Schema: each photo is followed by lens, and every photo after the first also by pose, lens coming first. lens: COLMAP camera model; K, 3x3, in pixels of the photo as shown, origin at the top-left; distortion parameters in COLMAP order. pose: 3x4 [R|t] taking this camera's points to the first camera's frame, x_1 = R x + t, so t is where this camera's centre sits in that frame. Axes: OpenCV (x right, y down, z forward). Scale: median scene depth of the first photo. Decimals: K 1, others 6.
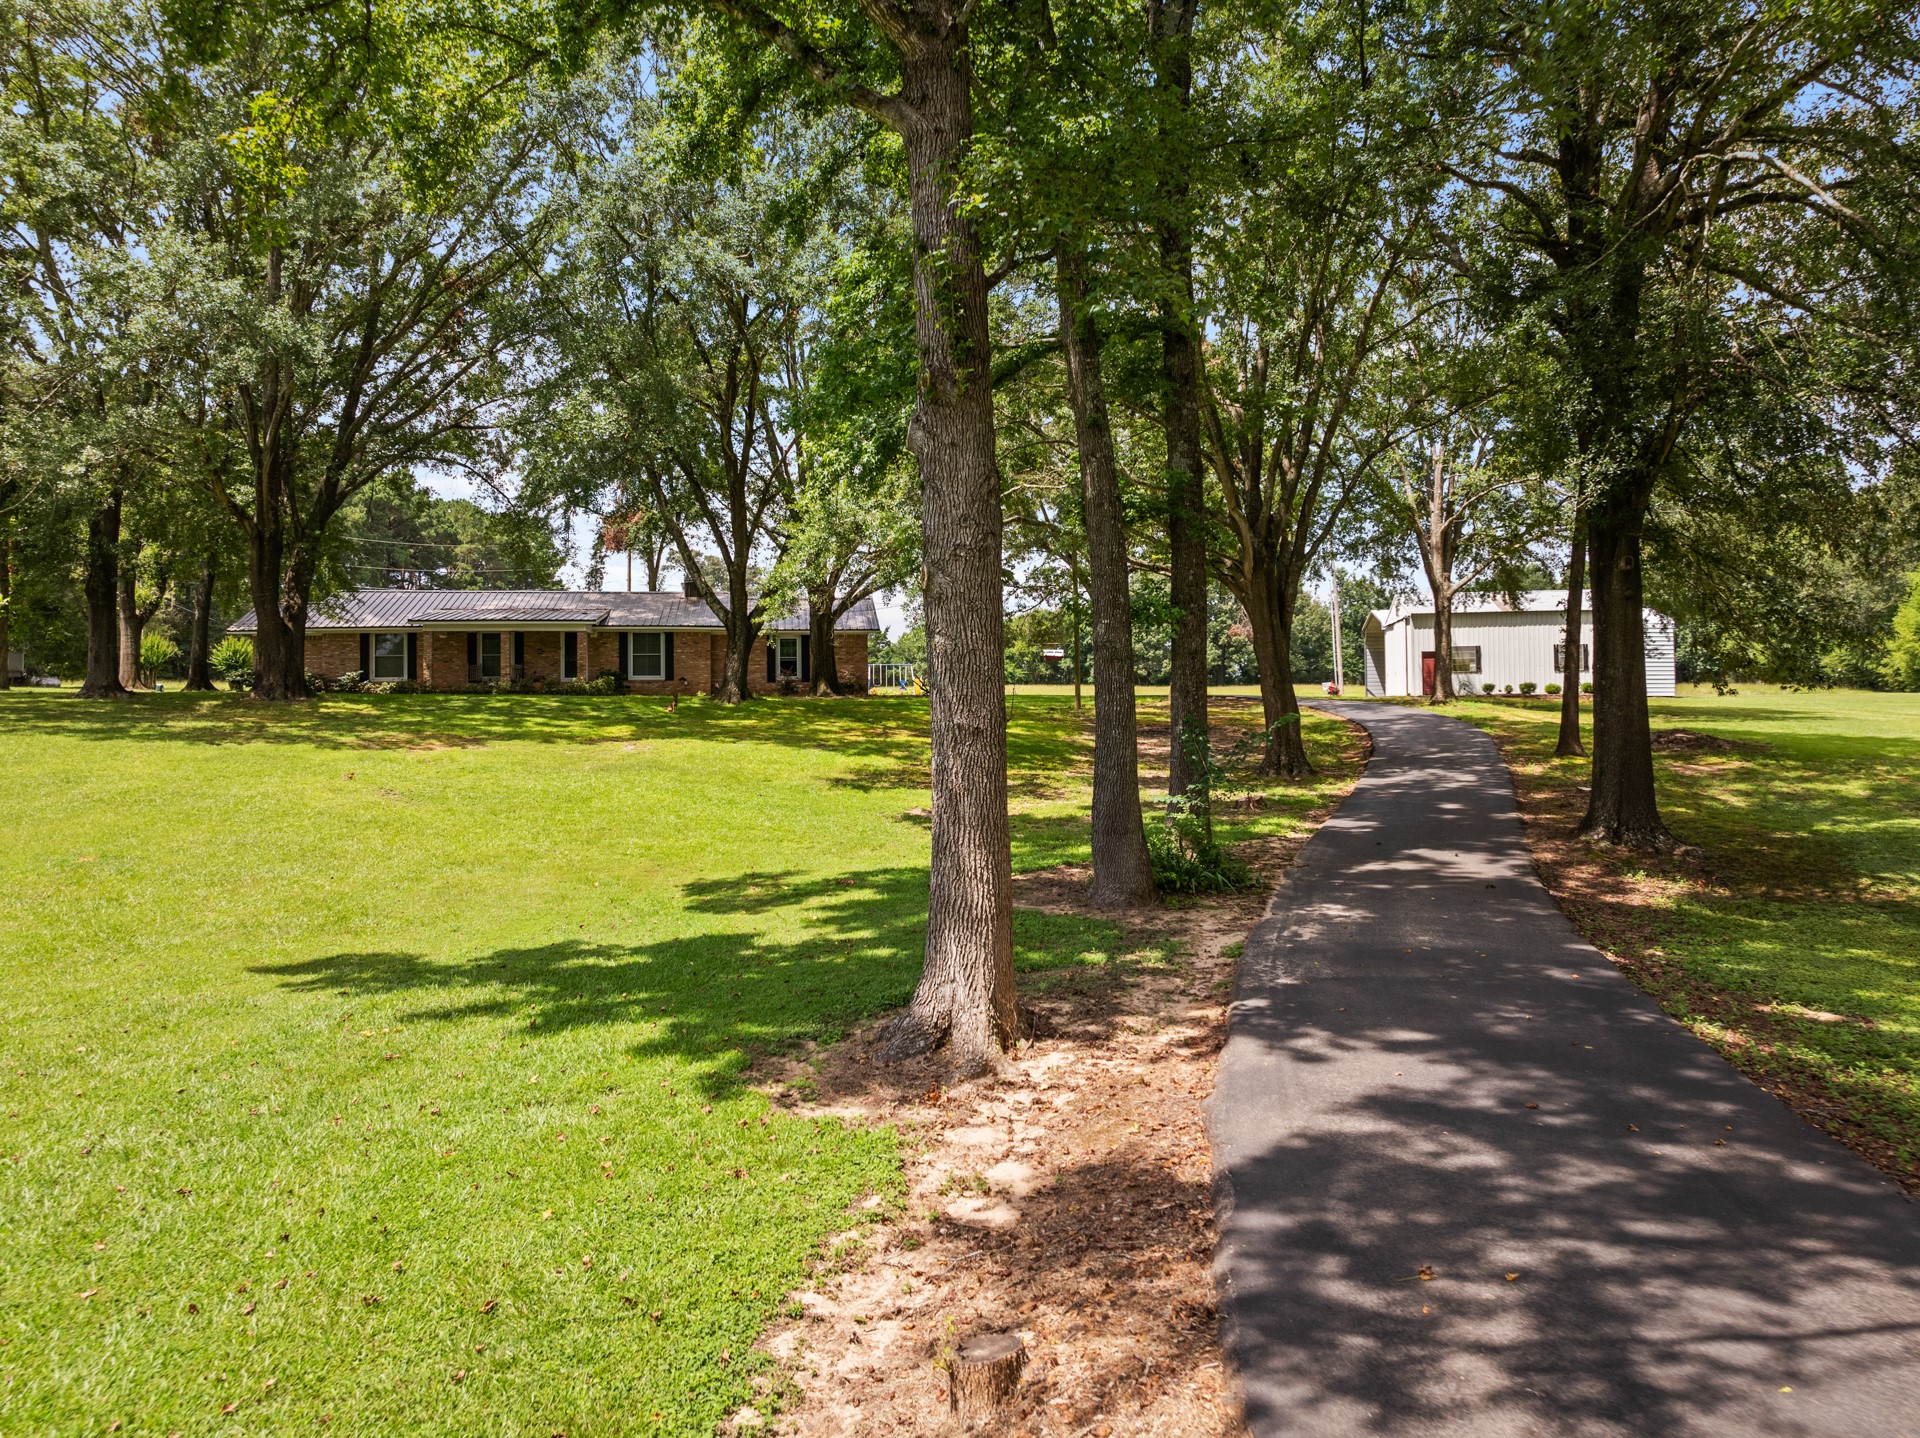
lens RADIAL K [[1369.0, 0, 959.9], [0, 1369.0, 722.3], [0, 0, 1]] dist [-0.033534, 0.011411]
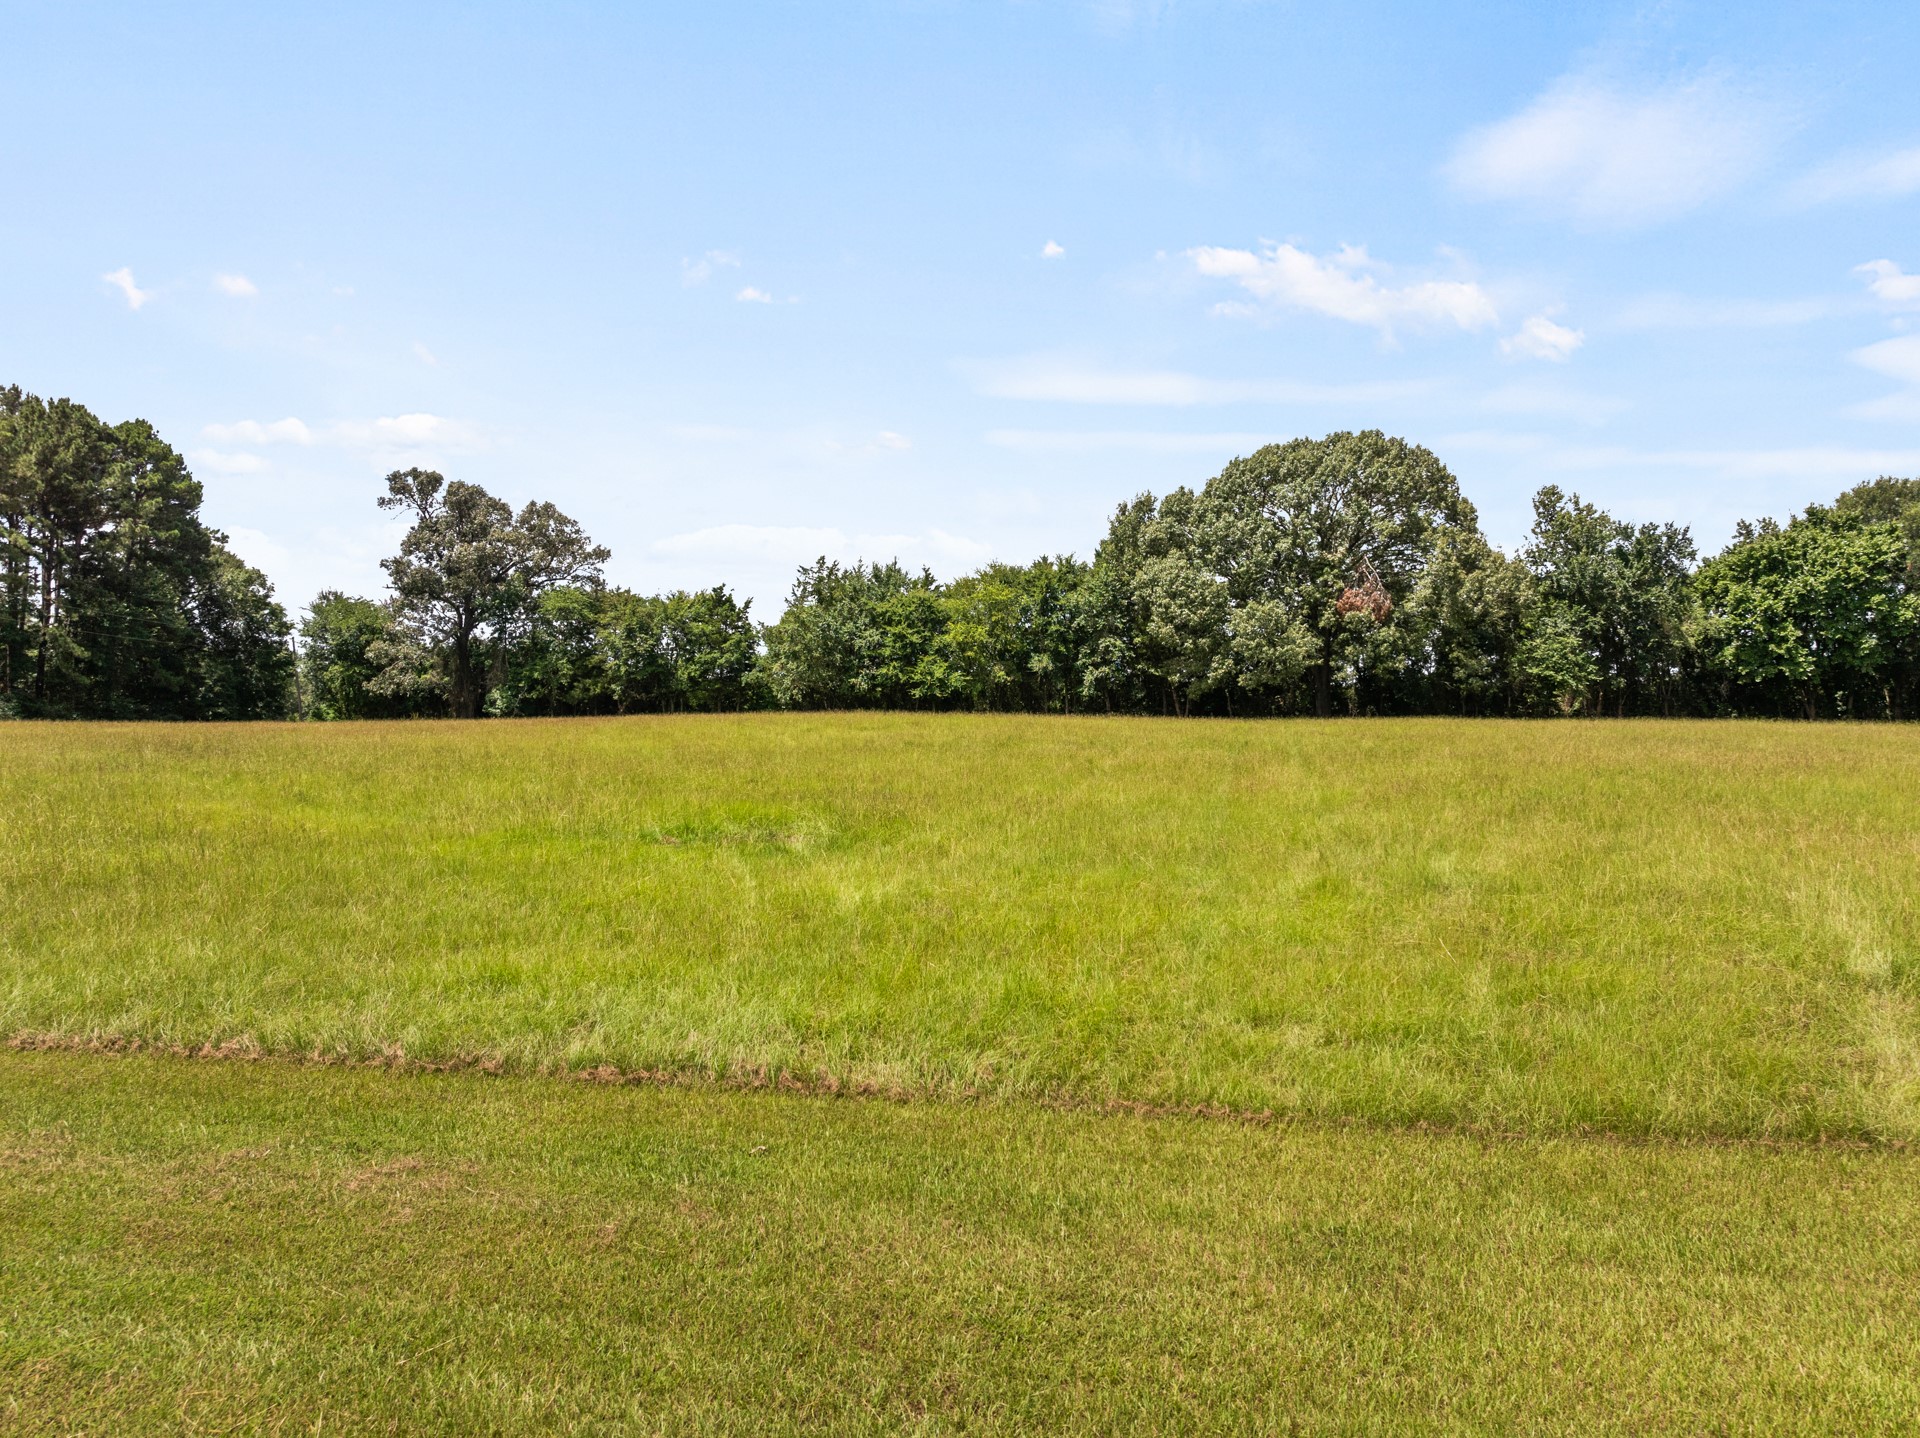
lens RADIAL K [[1369.0, 0, 959.3], [0, 1369.0, 714.5], [0, 0, 1]] dist [-0.033534, 0.011411]
pose [[0.997494, 0.005824, -0.070518, 0.086044], [-0.006033, 0.999978, -0.002749, -0.020504], [0.070500, 0.003167, 0.997507, 0.452382]]
